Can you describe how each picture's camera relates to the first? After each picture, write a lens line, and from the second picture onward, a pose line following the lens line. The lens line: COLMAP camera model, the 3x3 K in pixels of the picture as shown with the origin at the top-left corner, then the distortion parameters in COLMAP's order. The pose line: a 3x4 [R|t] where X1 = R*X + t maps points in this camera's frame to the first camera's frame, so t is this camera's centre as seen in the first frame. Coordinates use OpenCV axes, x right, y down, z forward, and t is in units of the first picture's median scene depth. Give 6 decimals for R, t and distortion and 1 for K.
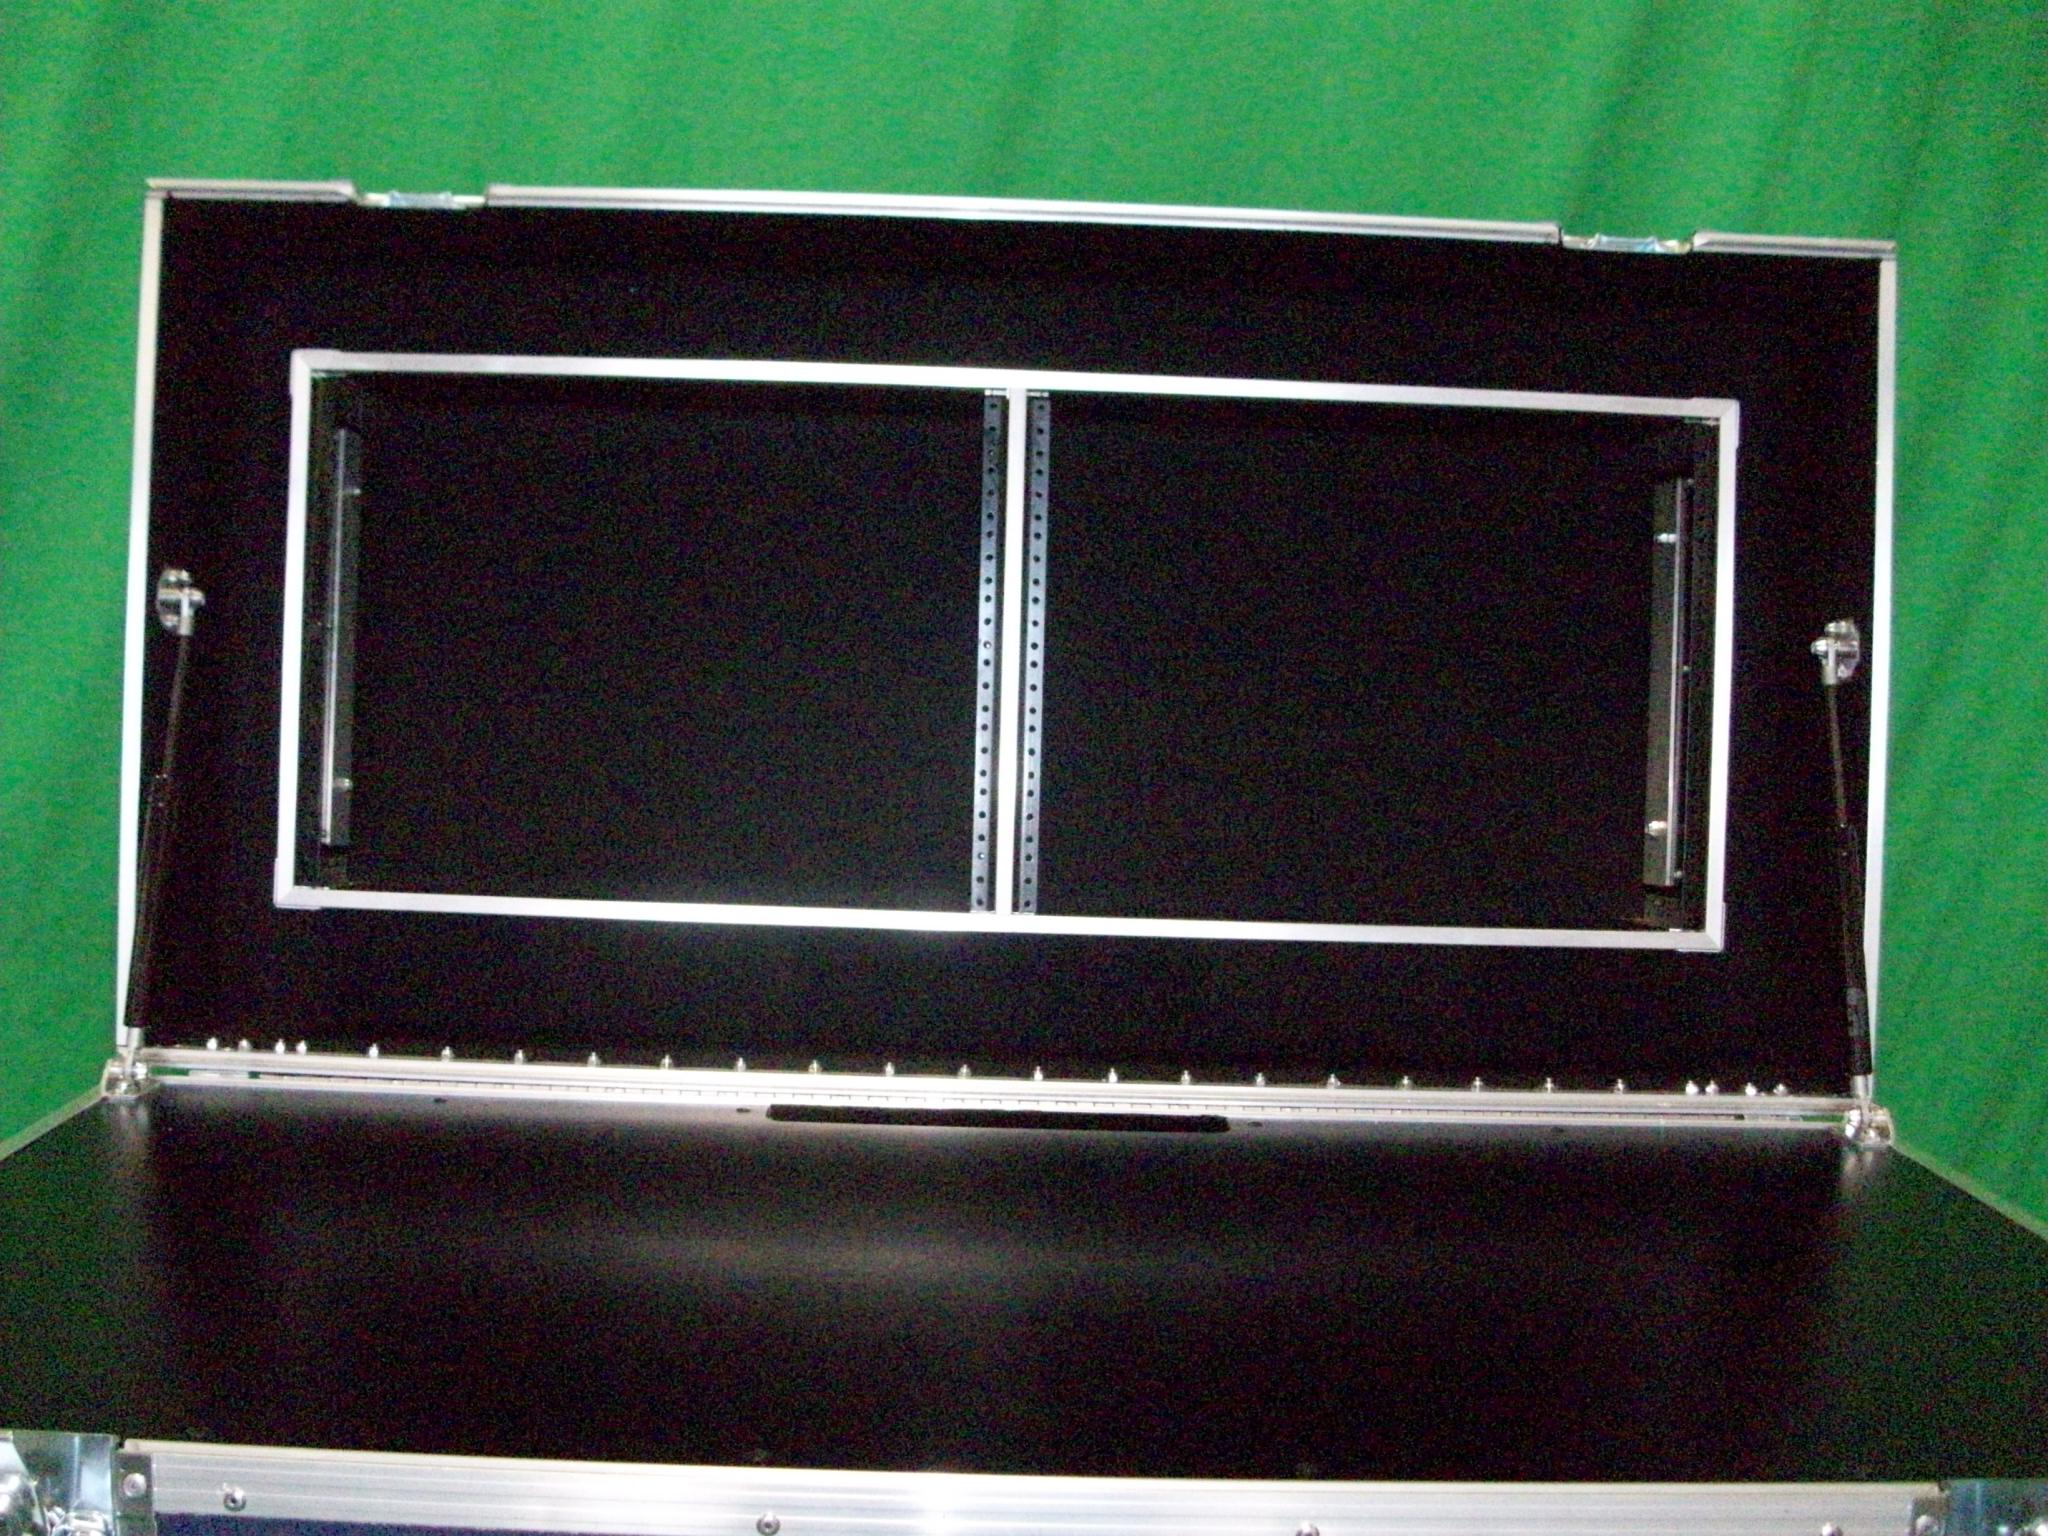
lens RADIAL K [[2589.2, 0, 1024.0], [0, 2589.2, 768.0], [0, 0, 1]] dist [-0.128139, -0.006993]
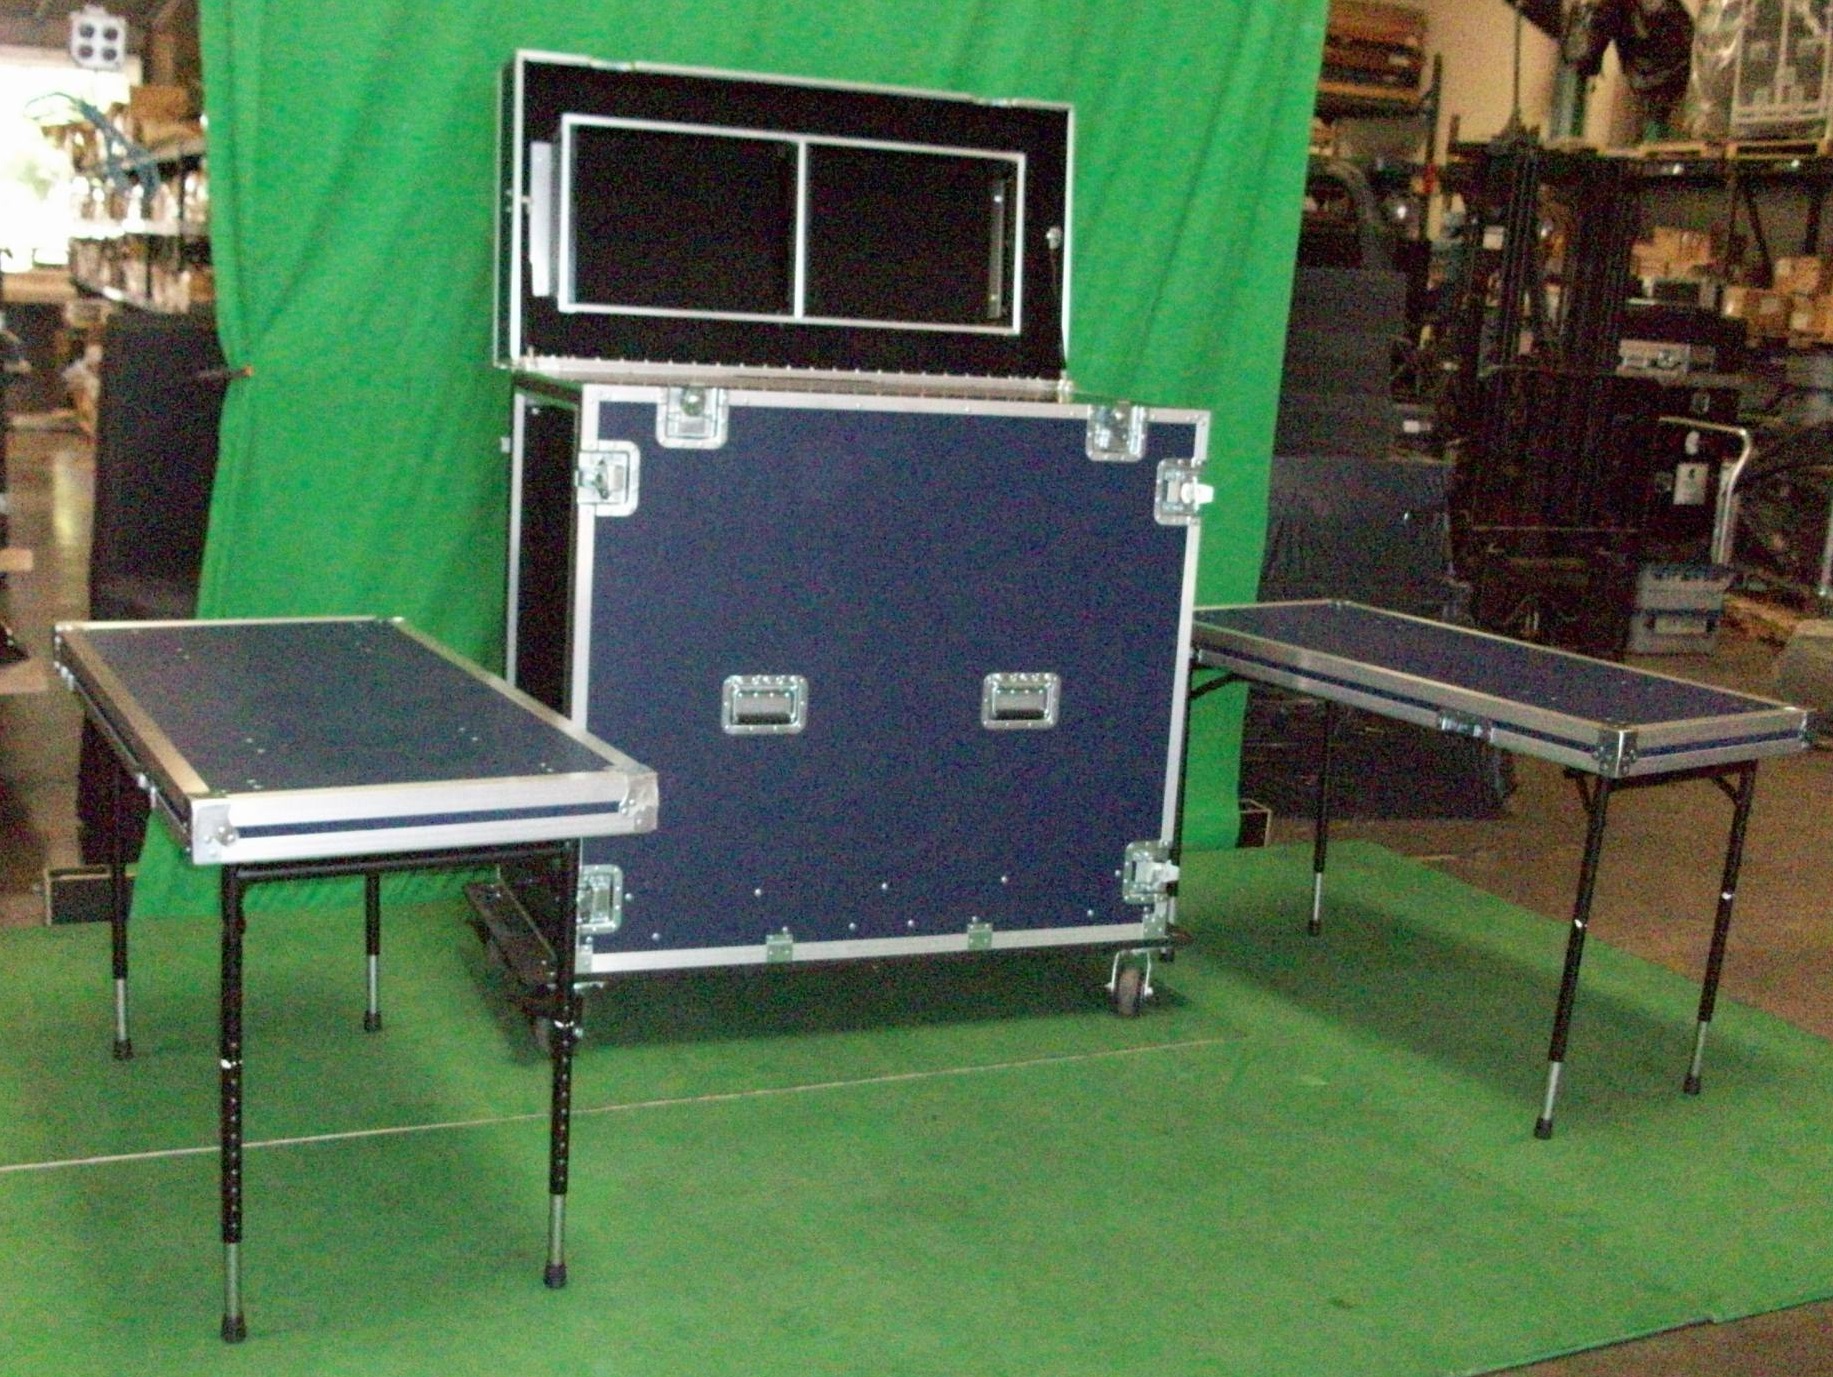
lens RADIAL K [[2058.8, 0, 916.5], [0, 2058.8, 688.5], [0, 0, 1]] dist [-0.006857, -0.005608]
pose [[0.953826, -0.036499, 0.298132, -0.615649], [0.004948, 0.994364, 0.105908, 0.236768], [-0.300318, -0.099542, 0.948631, -1.397969]]
